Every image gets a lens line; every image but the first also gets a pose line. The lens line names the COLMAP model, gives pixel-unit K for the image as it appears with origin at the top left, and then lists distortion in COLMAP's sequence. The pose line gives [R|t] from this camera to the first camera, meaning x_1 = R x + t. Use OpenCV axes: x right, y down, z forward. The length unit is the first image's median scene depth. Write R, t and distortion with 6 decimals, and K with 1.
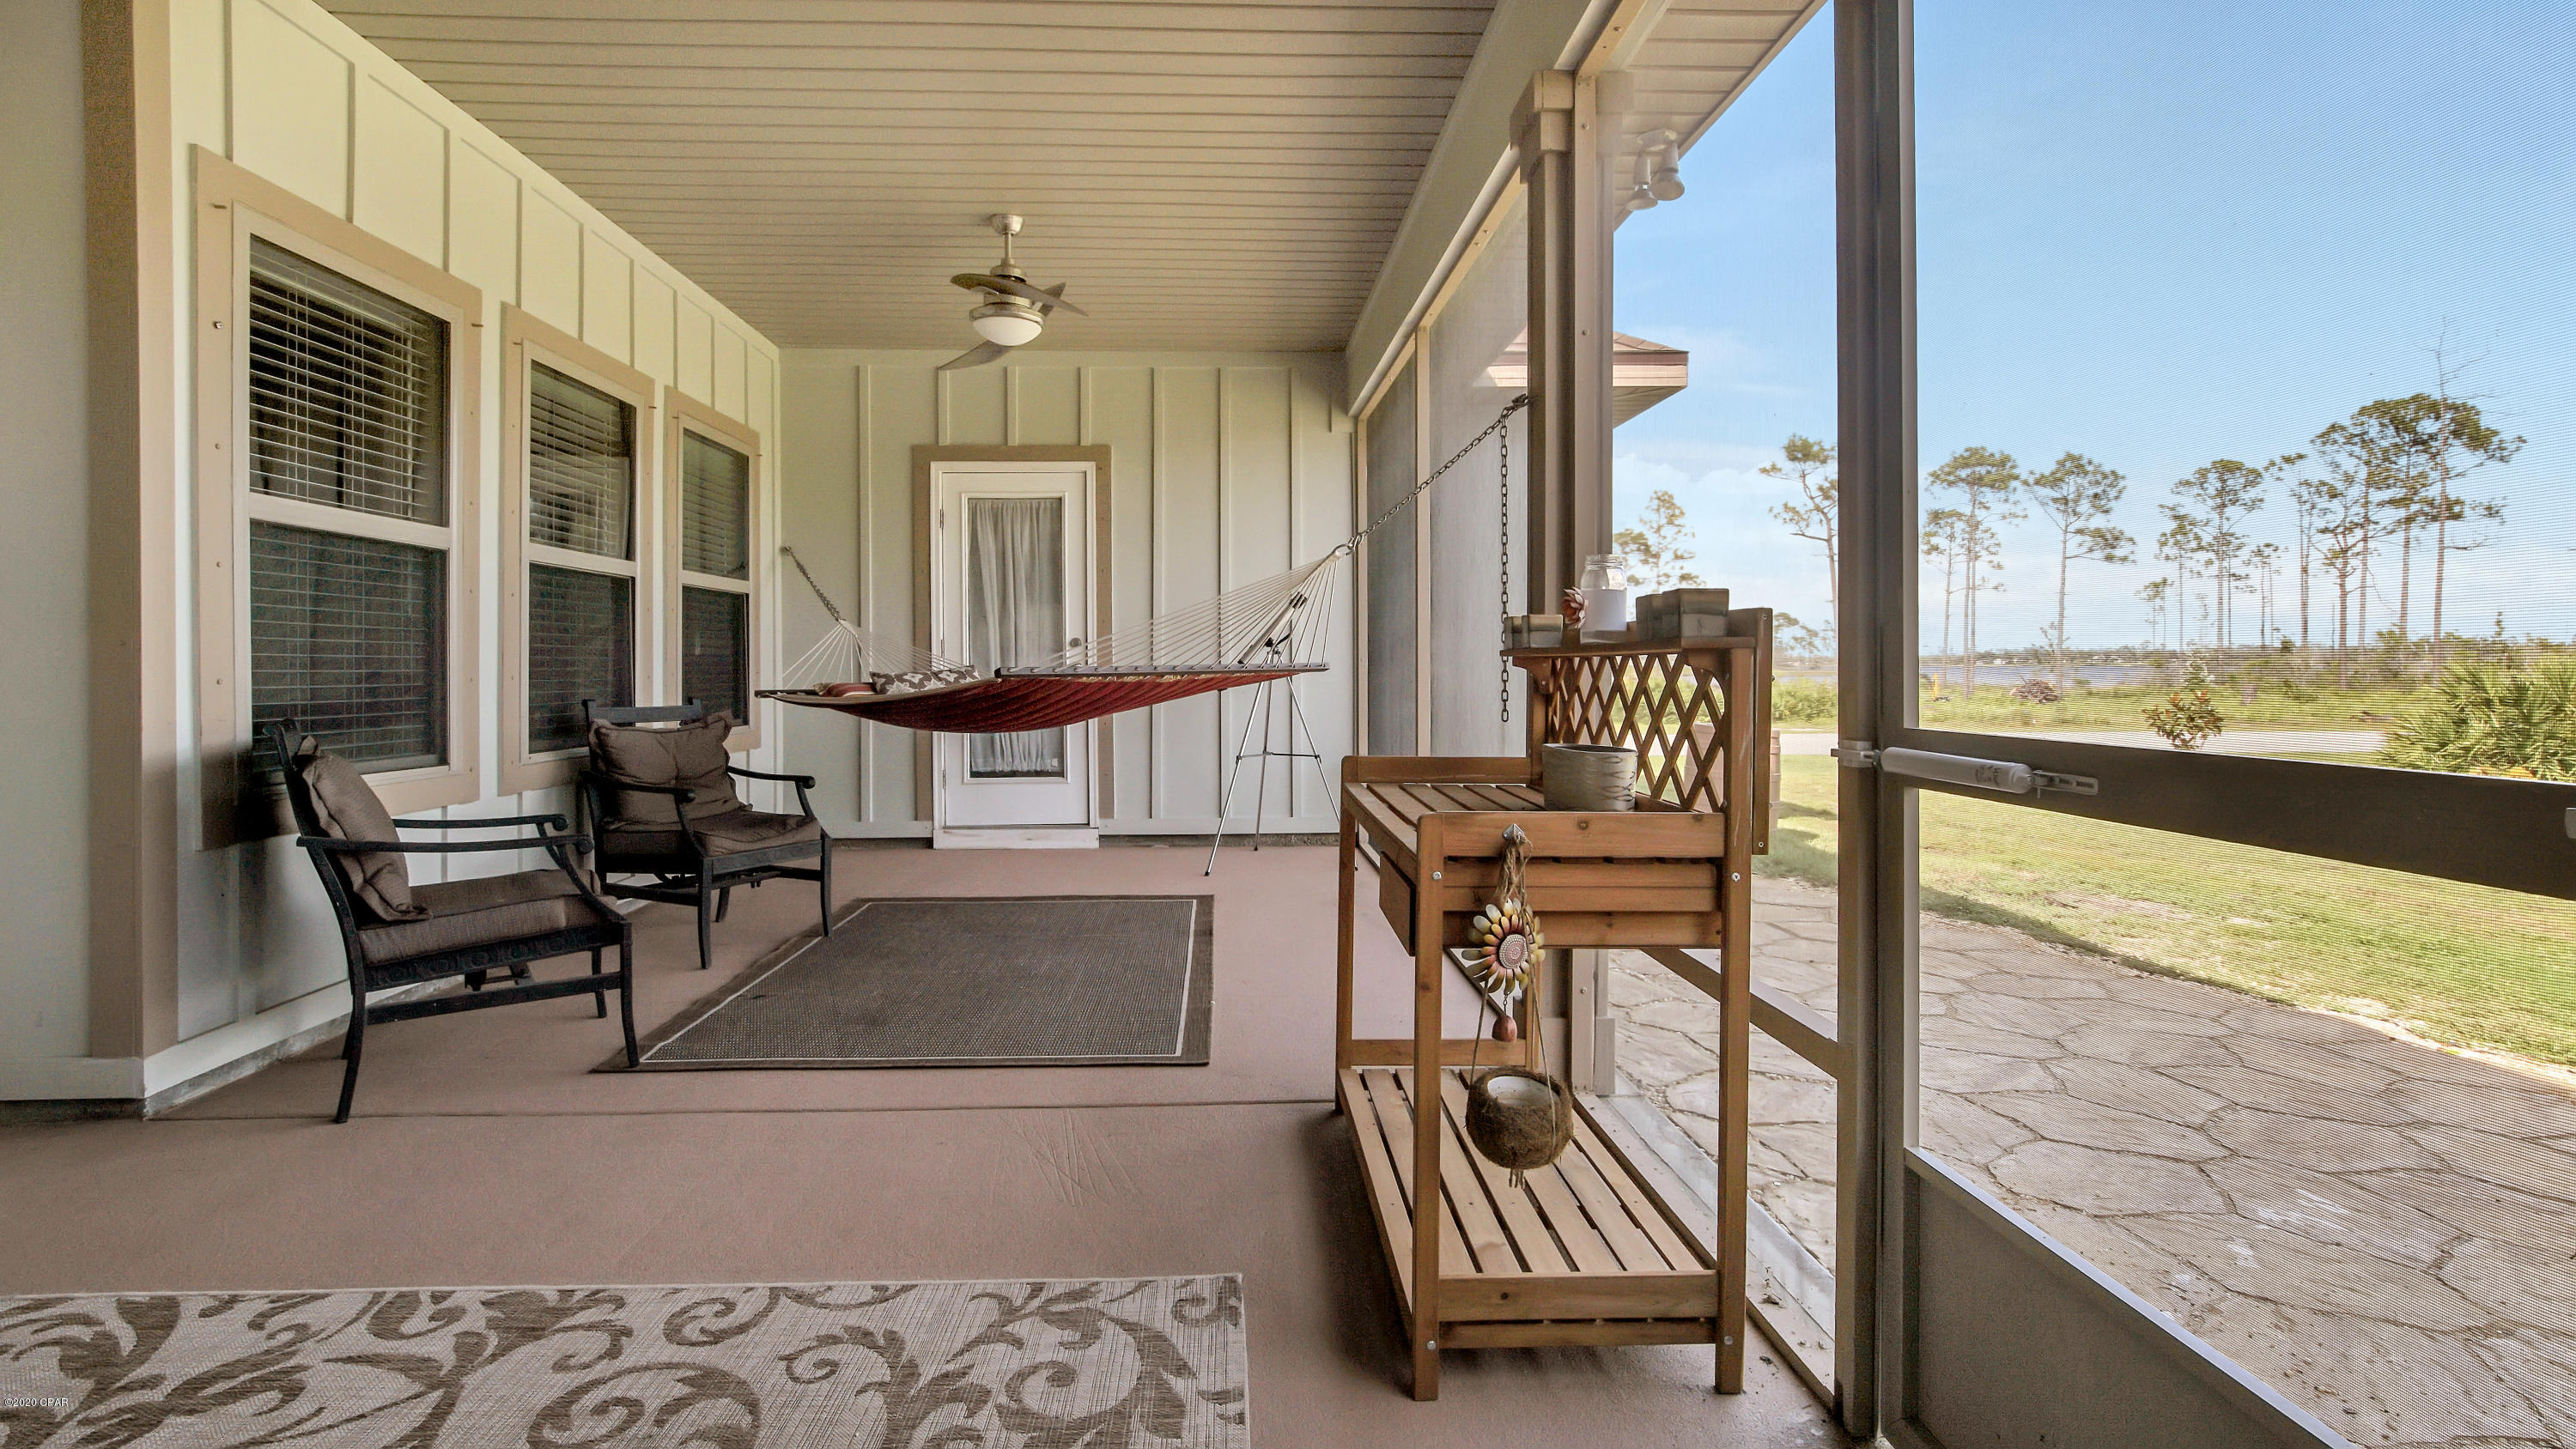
lens RADIAL K [[1168.1, 0, 1281.7], [0, 1168.1, 677.8], [0, 0, 1]] dist [-0.018023, 0.006598]
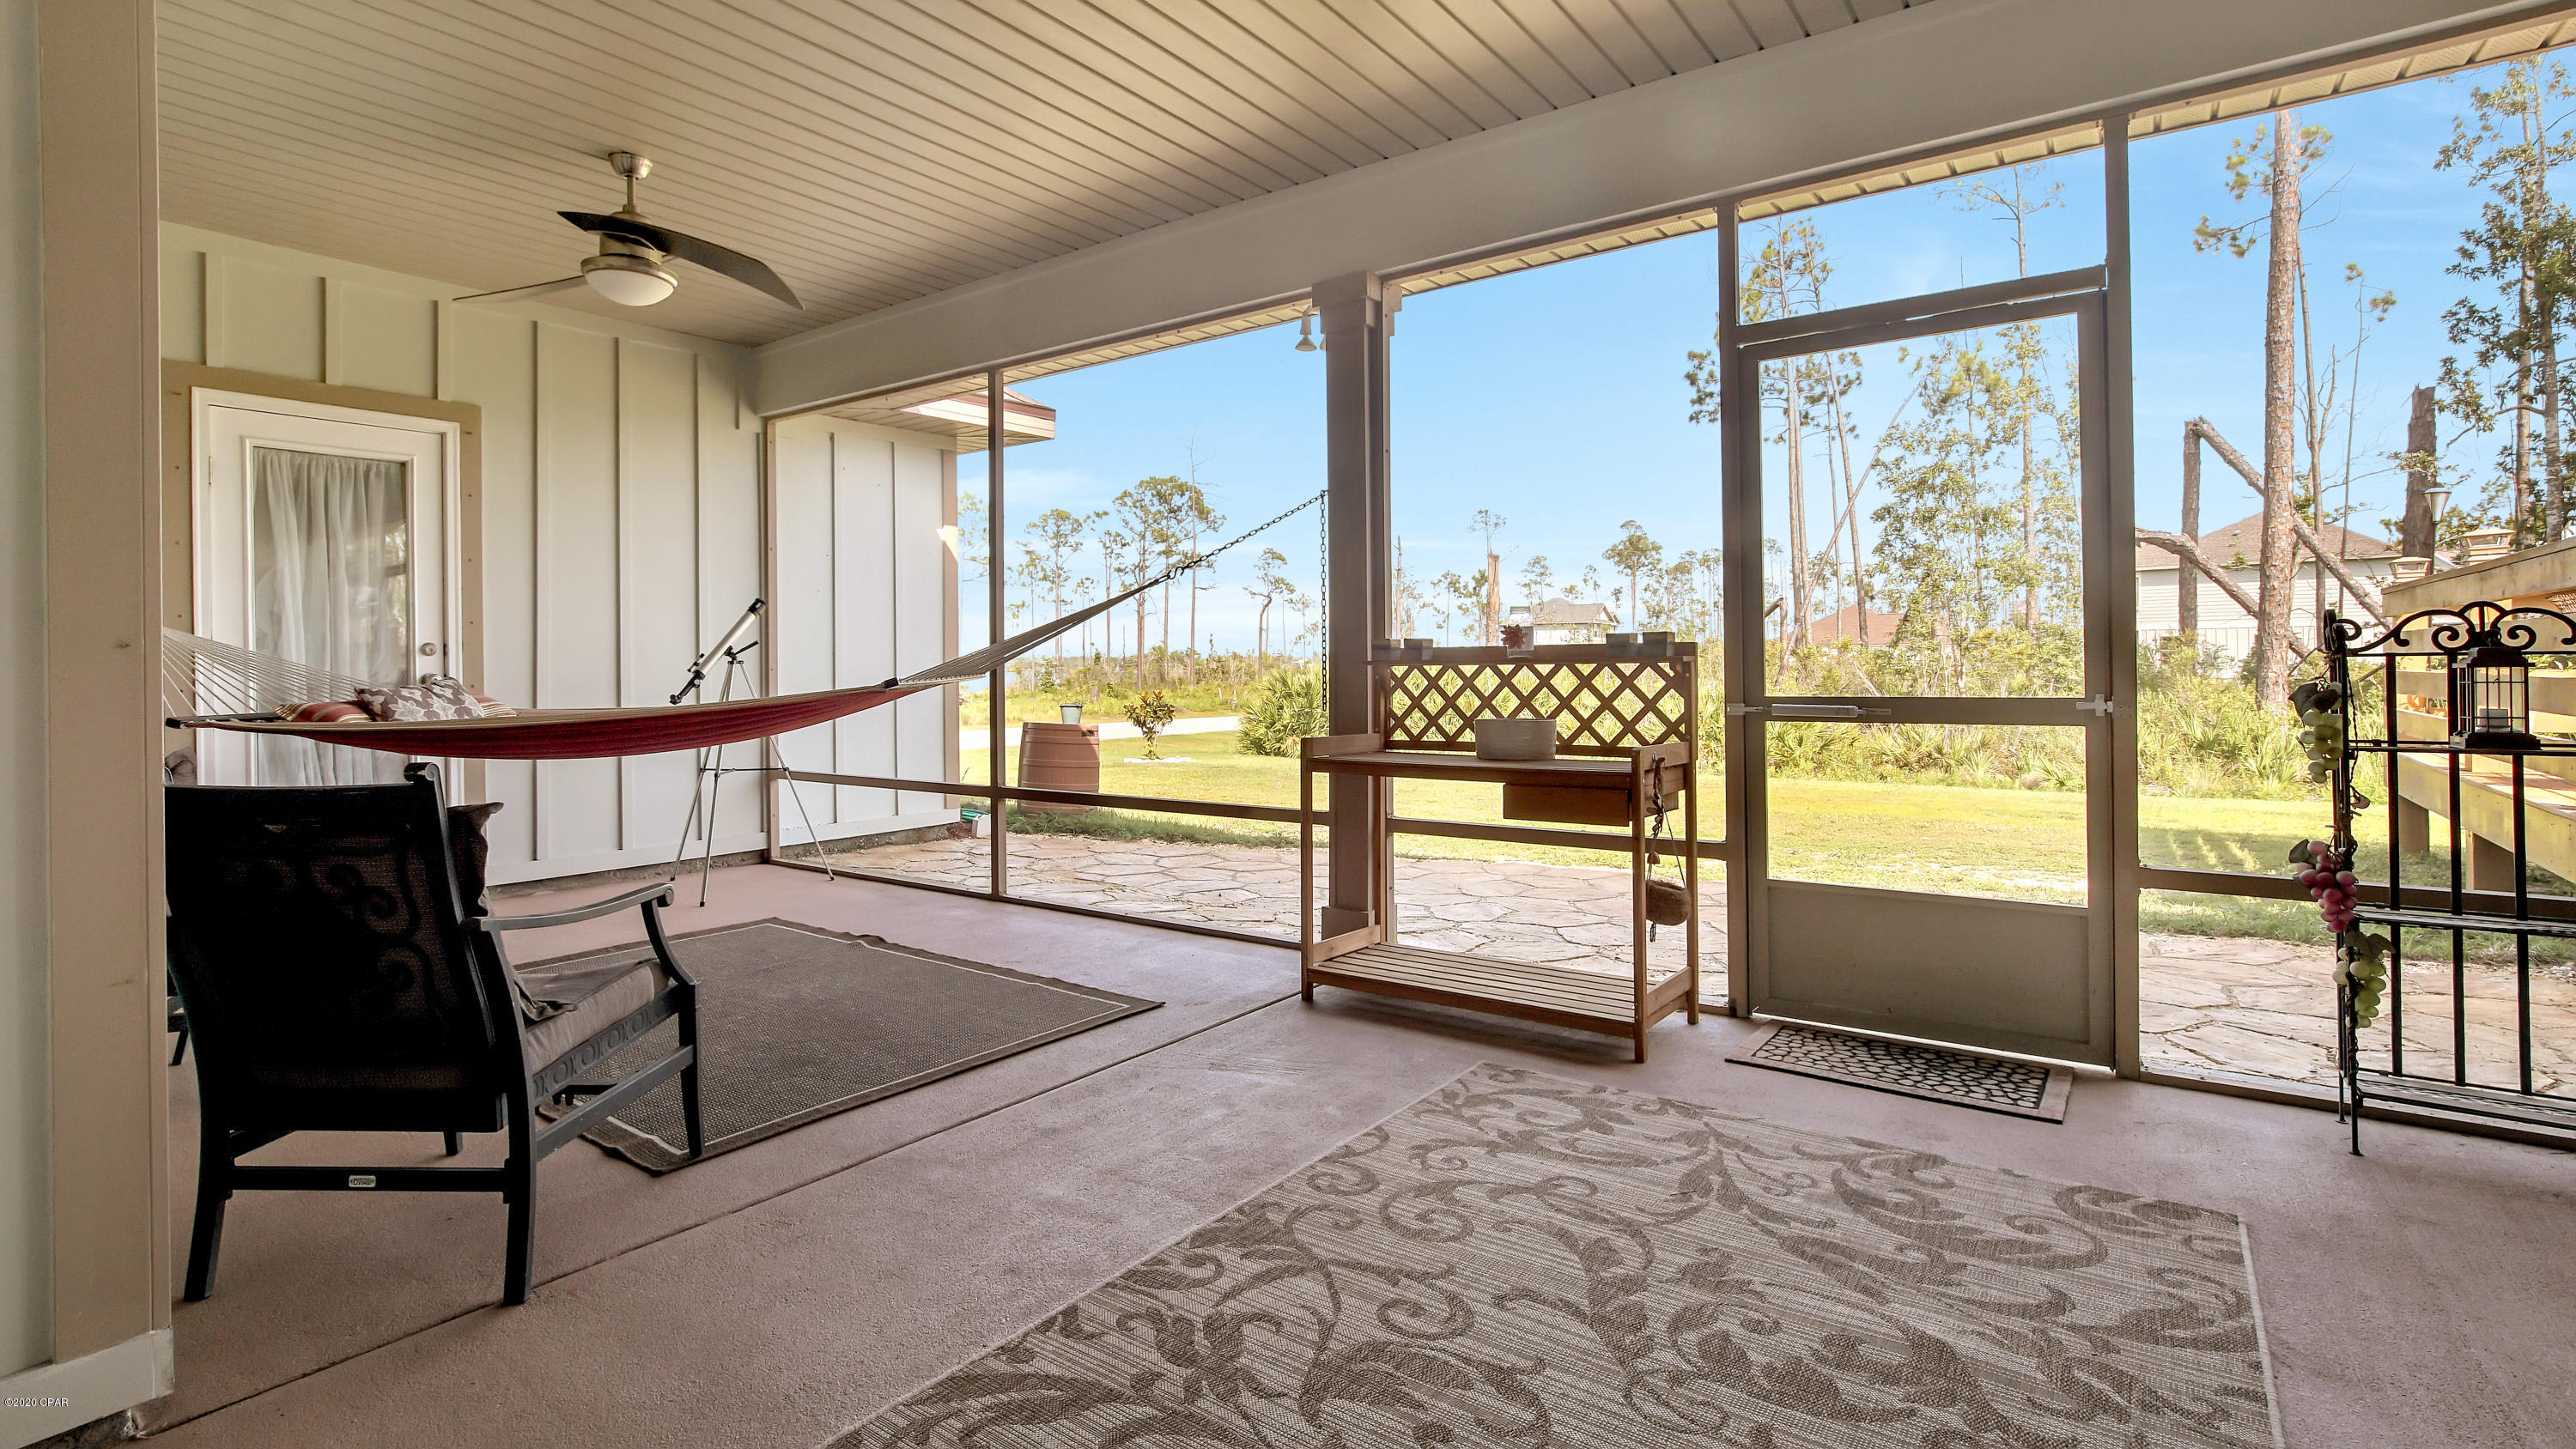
lens RADIAL K [[1168.1, 0, 1281.7], [0, 1168.1, 677.8], [0, 0, 1]] dist [-0.018023, 0.006598]
pose [[0.635389, -0.008732, 0.772143, -0.575260], [0.014399, 0.999896, -0.000541, -0.002330], [-0.772058, 0.011462, 0.635449, 0.083735]]
